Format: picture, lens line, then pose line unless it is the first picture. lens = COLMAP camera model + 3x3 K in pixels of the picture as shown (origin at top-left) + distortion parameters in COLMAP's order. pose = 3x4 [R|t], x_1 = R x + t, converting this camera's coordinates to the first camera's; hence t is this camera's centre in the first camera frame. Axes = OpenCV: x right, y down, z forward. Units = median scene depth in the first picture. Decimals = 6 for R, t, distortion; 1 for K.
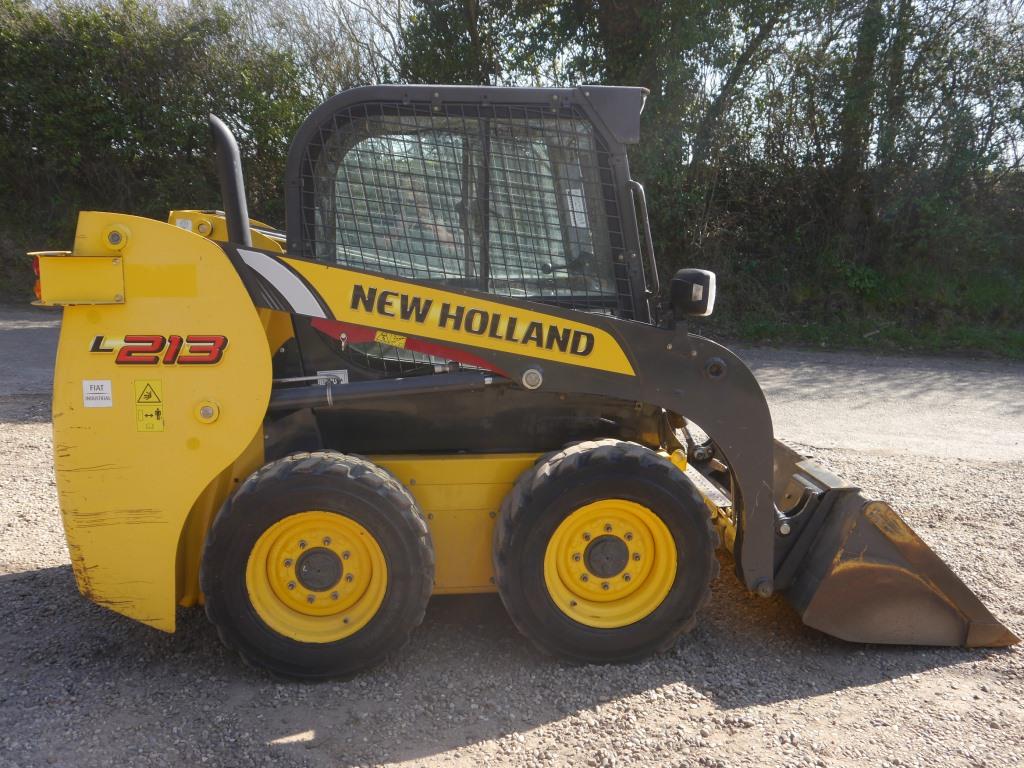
lens RADIAL K [[1008.4, 0, 512.0], [0, 1008.4, 384.0], [0, 0, 1]] dist [-0.010882, 0.003026]
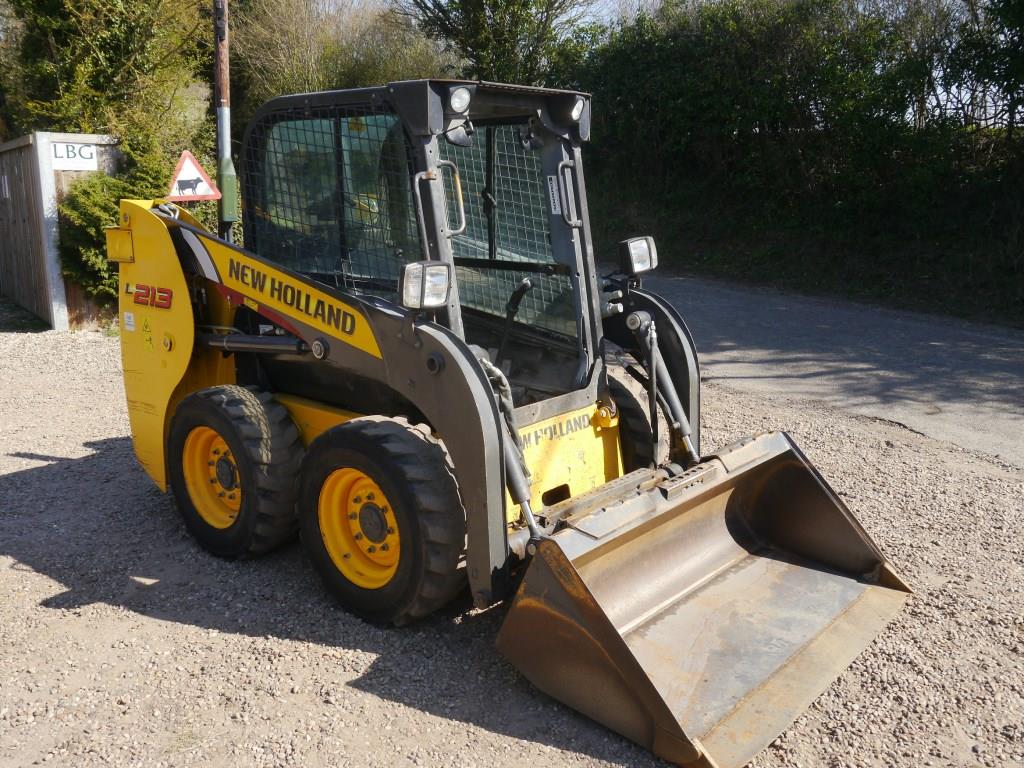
lens RADIAL K [[964.0, 0, 512.0], [0, 964.0, 384.0], [0, 0, 1]] dist [-0.003963, -0.022916]
pose [[0.664405, 0.149300, -0.732309, 0.979466], [-0.119622, 0.988455, 0.092992, -0.095094], [0.737738, 0.025816, 0.674594, 0.432264]]
